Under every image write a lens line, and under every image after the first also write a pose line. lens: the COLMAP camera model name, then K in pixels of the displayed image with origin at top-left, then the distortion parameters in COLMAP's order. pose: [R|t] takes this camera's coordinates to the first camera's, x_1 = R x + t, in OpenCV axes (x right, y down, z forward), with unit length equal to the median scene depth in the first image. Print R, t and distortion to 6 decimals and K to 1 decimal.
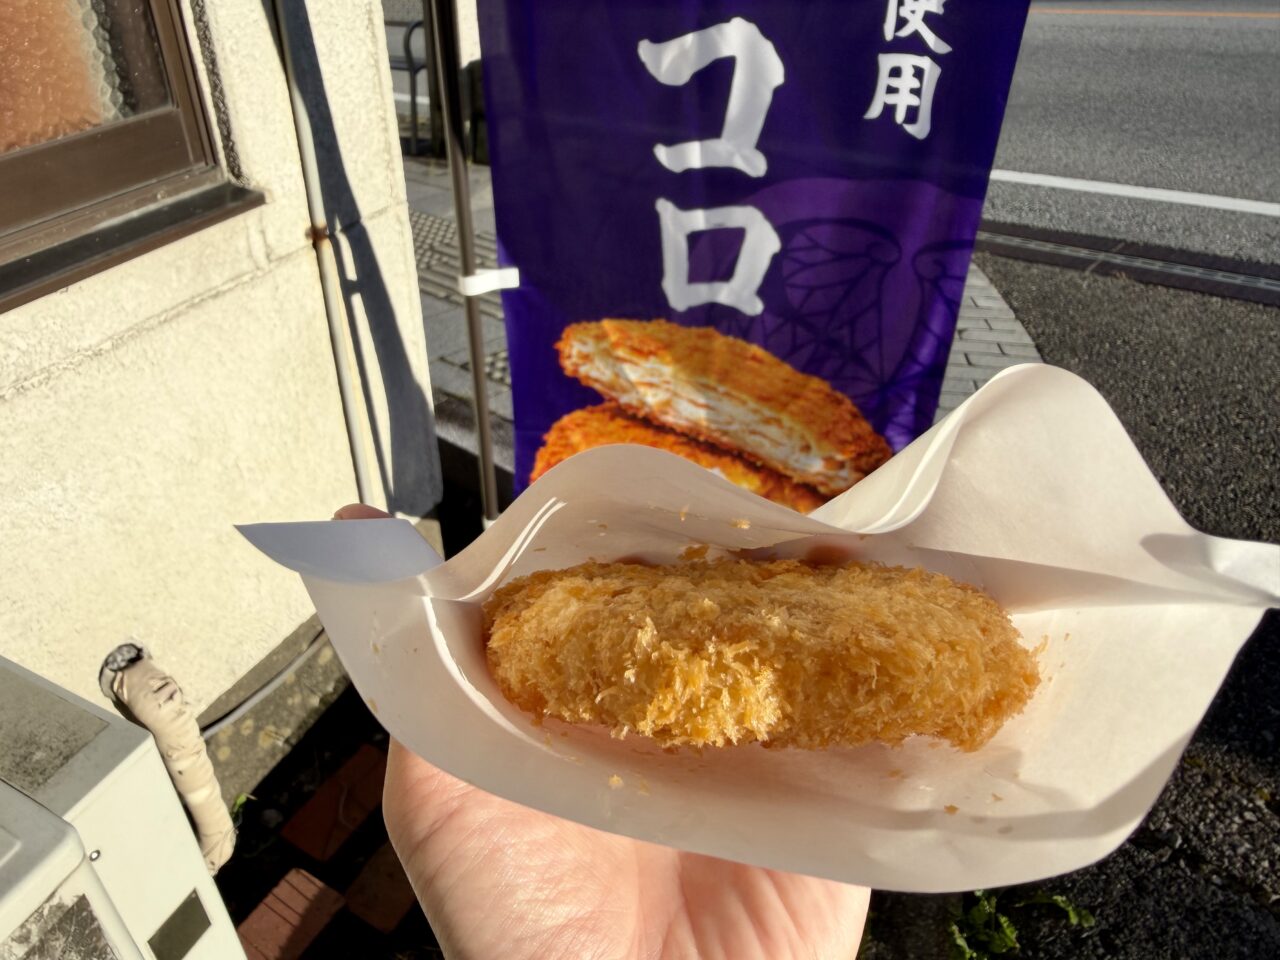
lens RADIAL K [[925.4, 0, 585.8], [0, 925.4, 480.4], [0, 0, 1]] dist [-0.006473, 0.006183]
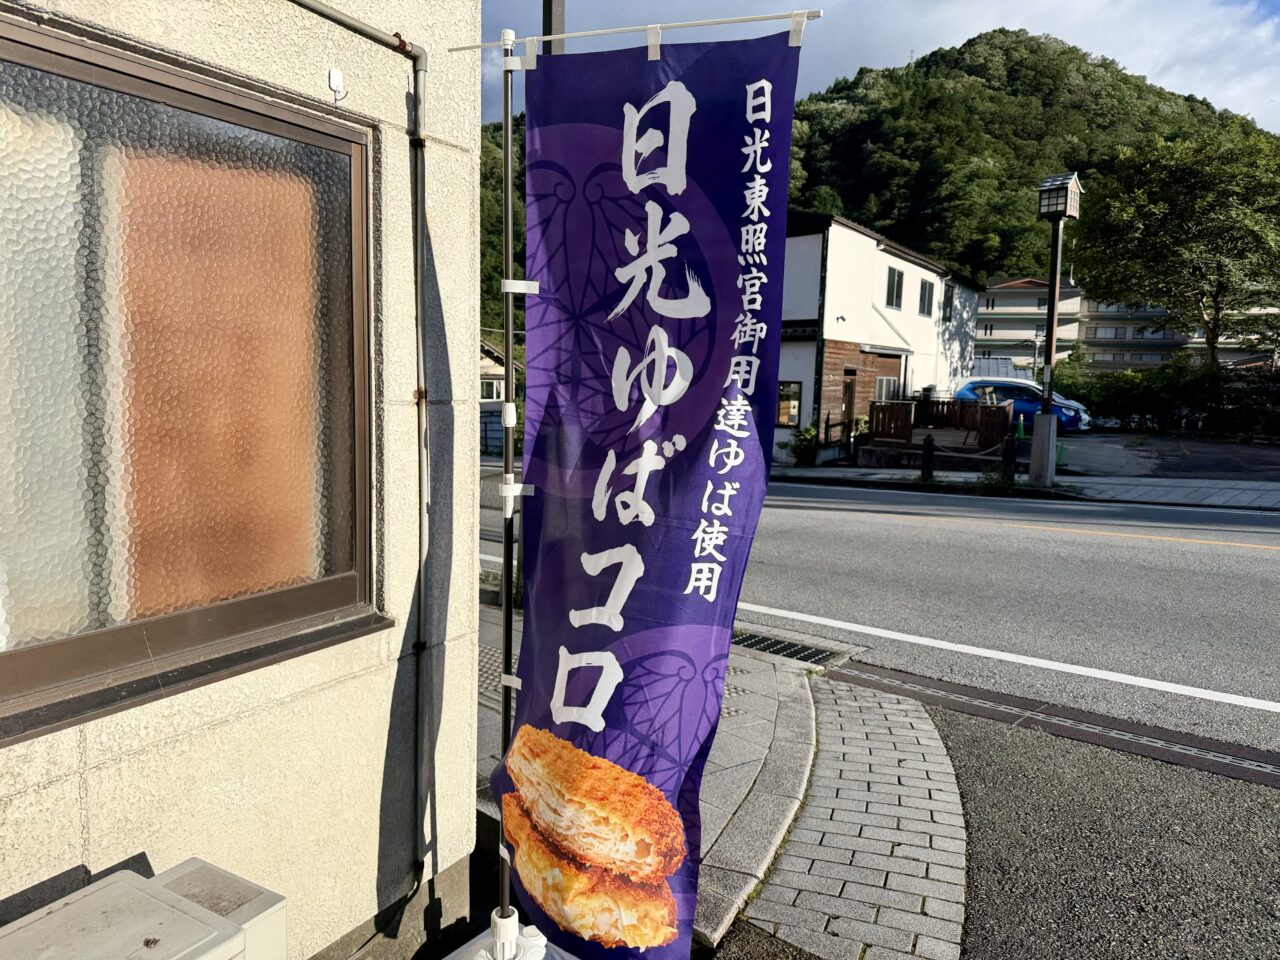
lens RADIAL K [[971.8, 0, 640.0], [0, 971.8, 480.0], [0, 0, 1]] dist [0.197603, -0.000898]
pose [[0.997976, 0.035594, -0.052703, 0.187387], [-0.056167, 0.882005, -0.467880, 0.279216], [0.029831, 0.469893, 0.882219, -0.696485]]
